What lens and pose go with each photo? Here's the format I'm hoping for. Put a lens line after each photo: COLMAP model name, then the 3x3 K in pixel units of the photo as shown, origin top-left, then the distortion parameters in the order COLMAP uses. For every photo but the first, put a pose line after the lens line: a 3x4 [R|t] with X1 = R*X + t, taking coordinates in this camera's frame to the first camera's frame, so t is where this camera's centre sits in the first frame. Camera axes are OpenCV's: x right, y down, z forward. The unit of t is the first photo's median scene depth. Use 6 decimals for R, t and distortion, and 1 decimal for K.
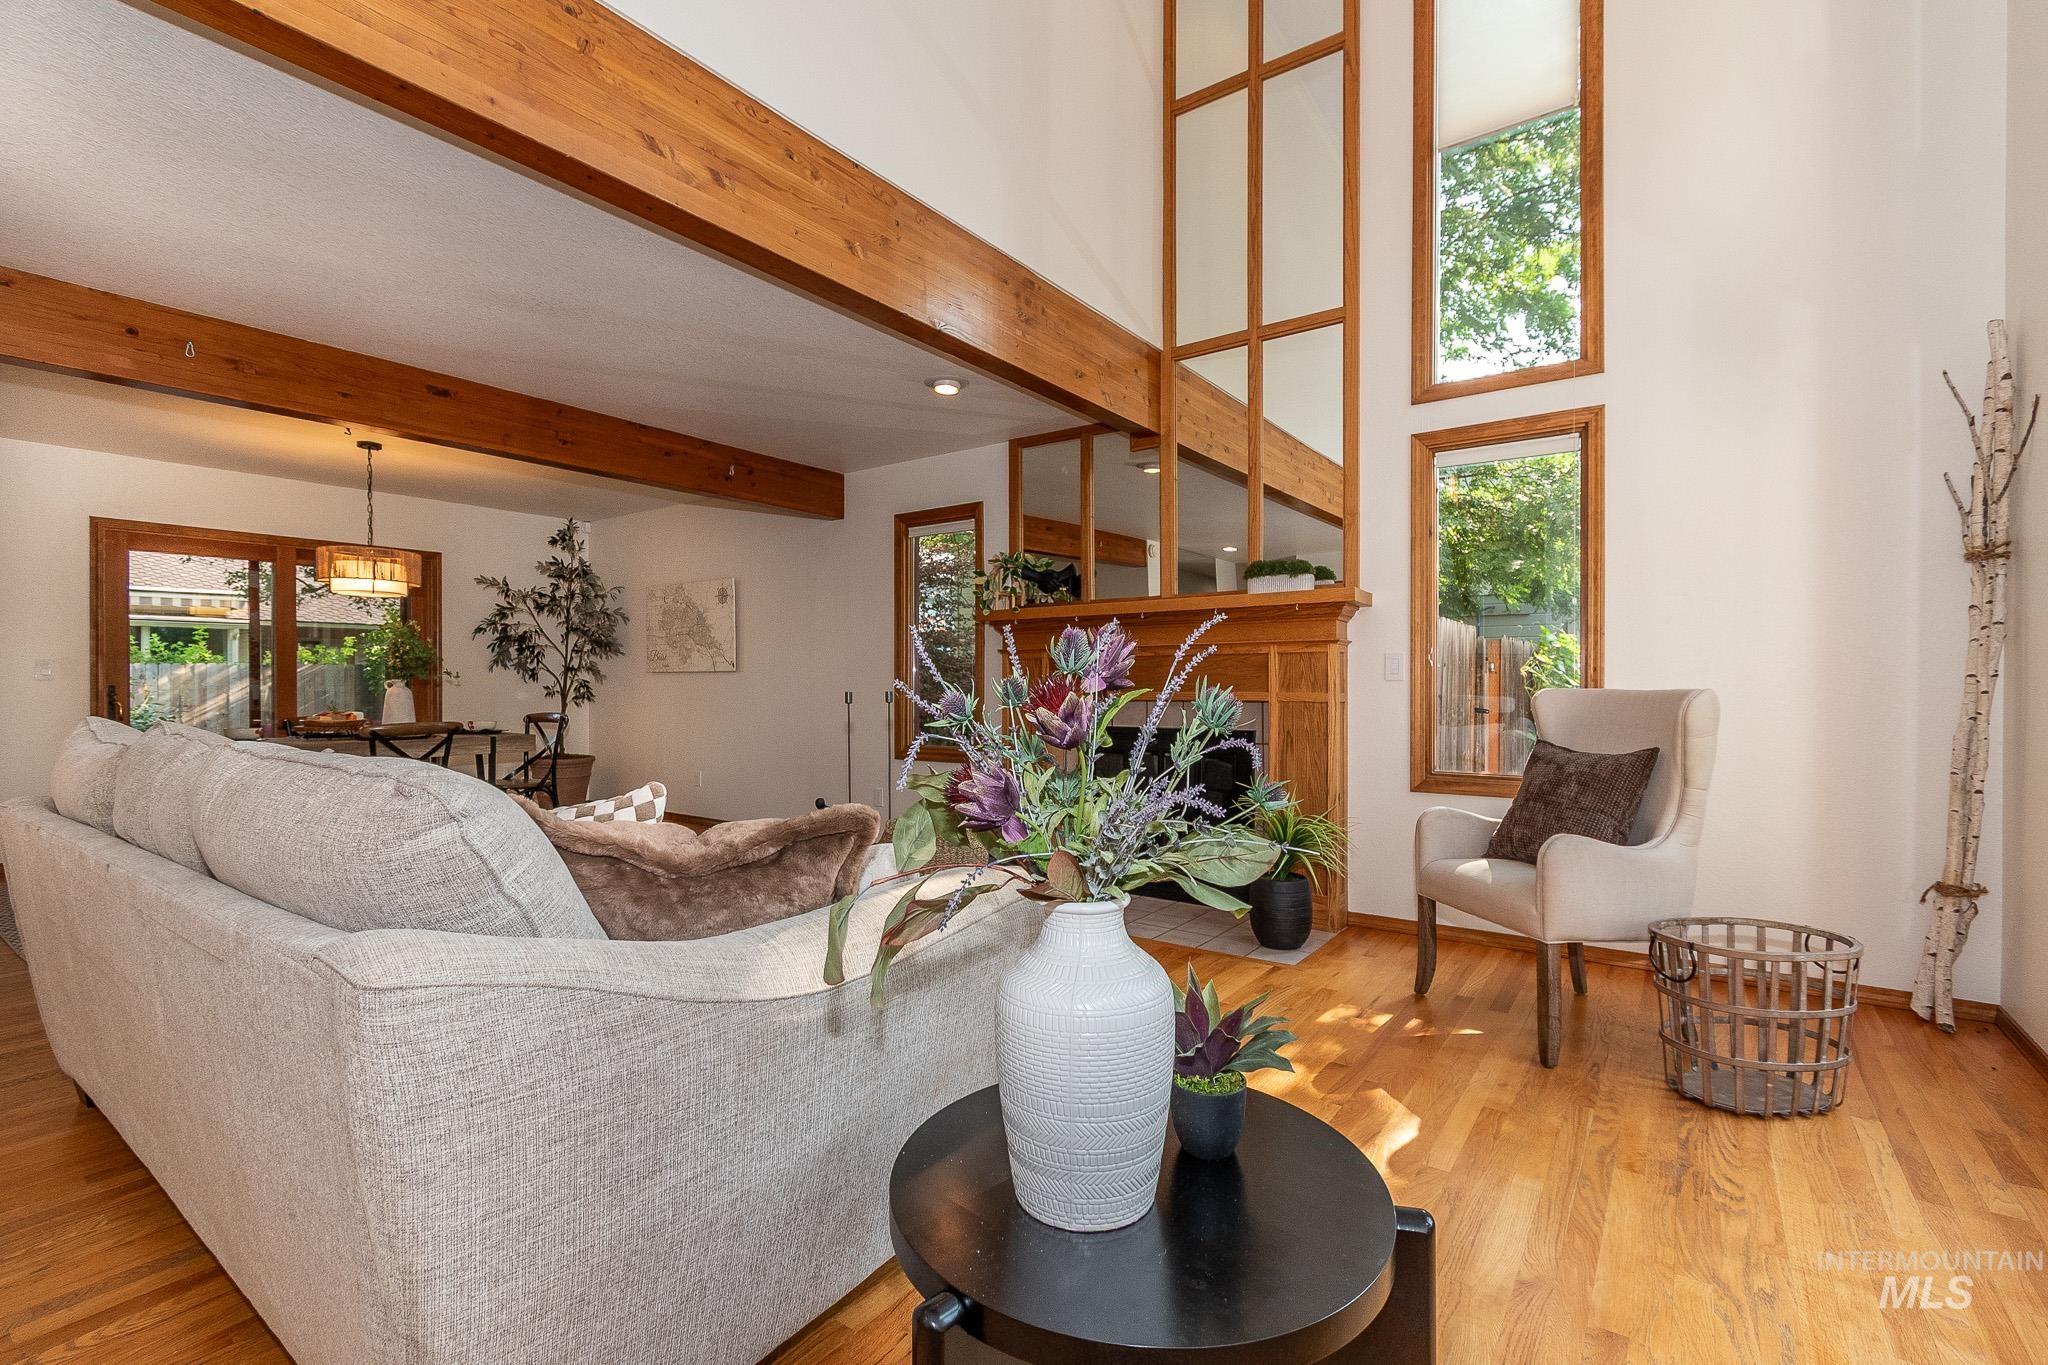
lens RADIAL K [[903.4, 0, 1038.2], [0, 903.4, 685.0], [0, 0, 1]] dist [-0.007958, -0.000058]
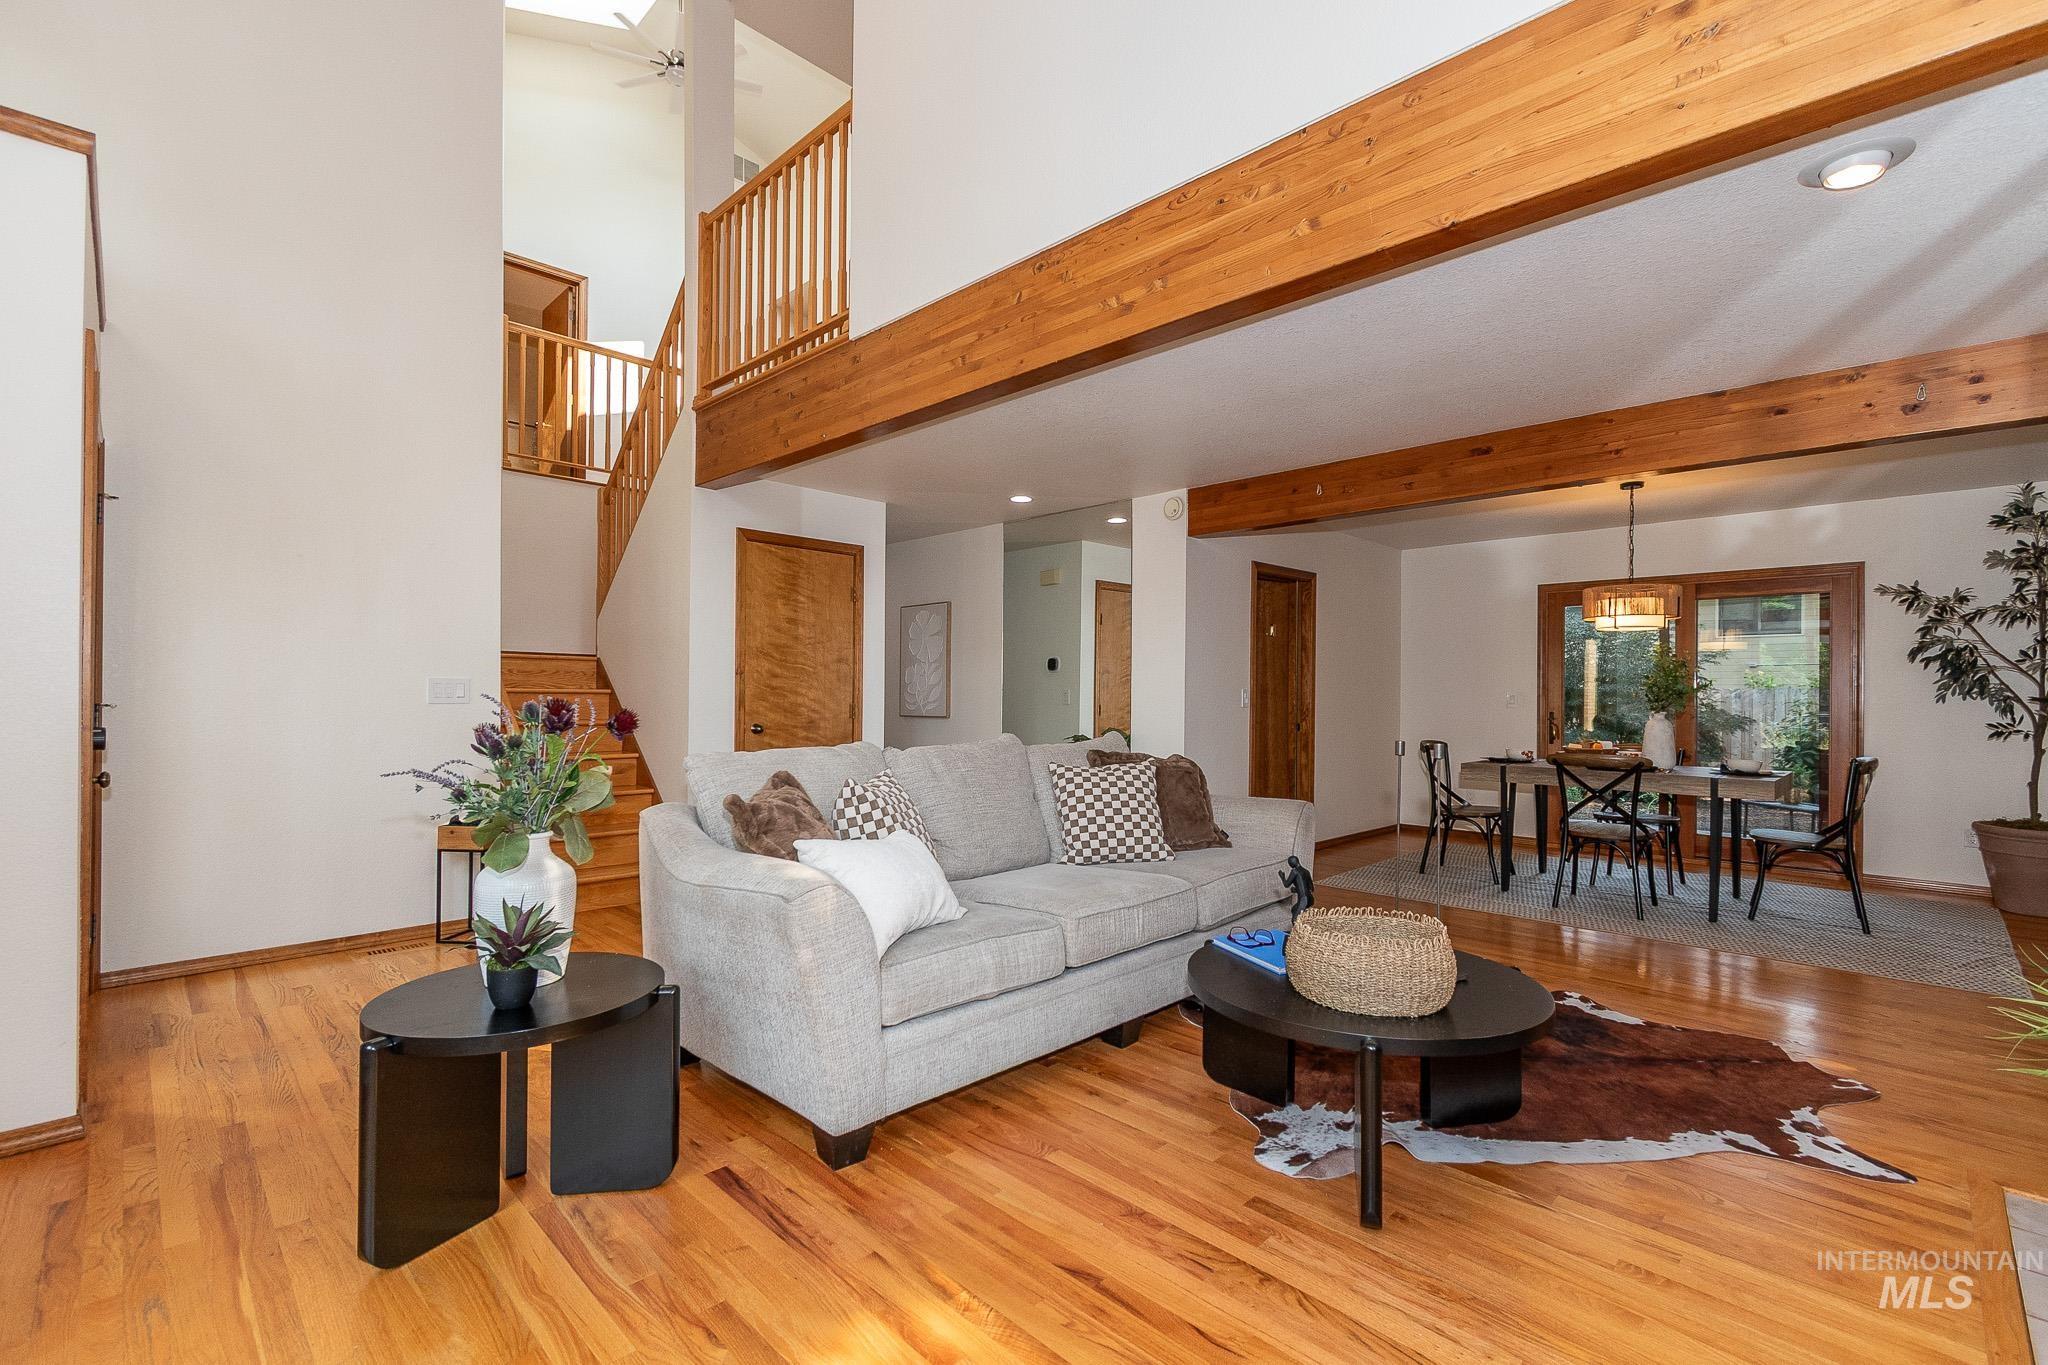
lens RADIAL K [[903.4, 0, 1038.2], [0, 903.4, 685.0], [0, 0, 1]] dist [-0.007958, -0.000058]
pose [[-0.154343, -0.014316, -0.987914, 0.375531], [-0.008997, 0.999874, -0.013084, -0.018326], [0.987976, 0.006869, -0.154453, 0.489653]]
